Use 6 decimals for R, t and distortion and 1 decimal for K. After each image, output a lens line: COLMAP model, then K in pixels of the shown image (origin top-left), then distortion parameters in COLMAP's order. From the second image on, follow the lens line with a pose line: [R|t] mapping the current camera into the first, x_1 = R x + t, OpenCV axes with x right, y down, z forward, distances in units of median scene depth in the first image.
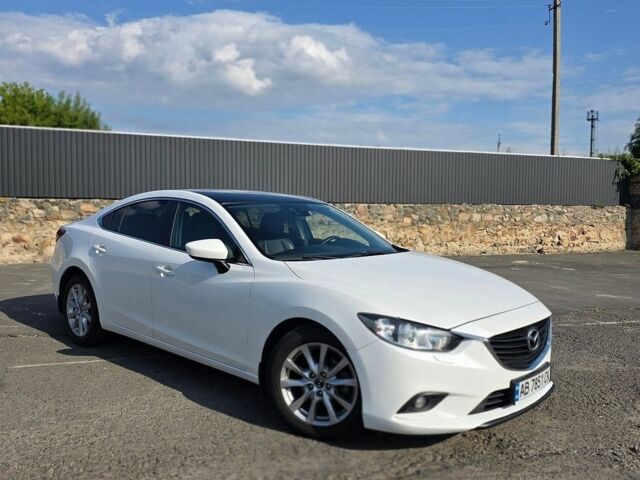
lens RADIAL K [[559.7, 0, 320.0], [0, 559.7, 240.0], [0, 0, 1]] dist [0.127218, -0.215559]
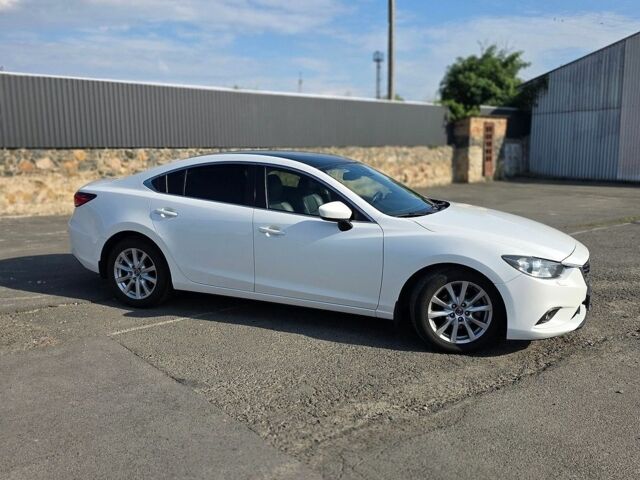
lens RADIAL K [[559.7, 0, 320.0], [0, 559.7, 240.0], [0, 0, 1]] dist [0.127218, -0.215559]
pose [[0.938257, -0.070950, 0.338586, -0.617182], [0.032975, 0.992628, 0.116627, -0.057912], [-0.344364, -0.098262, 0.933680, -0.062480]]
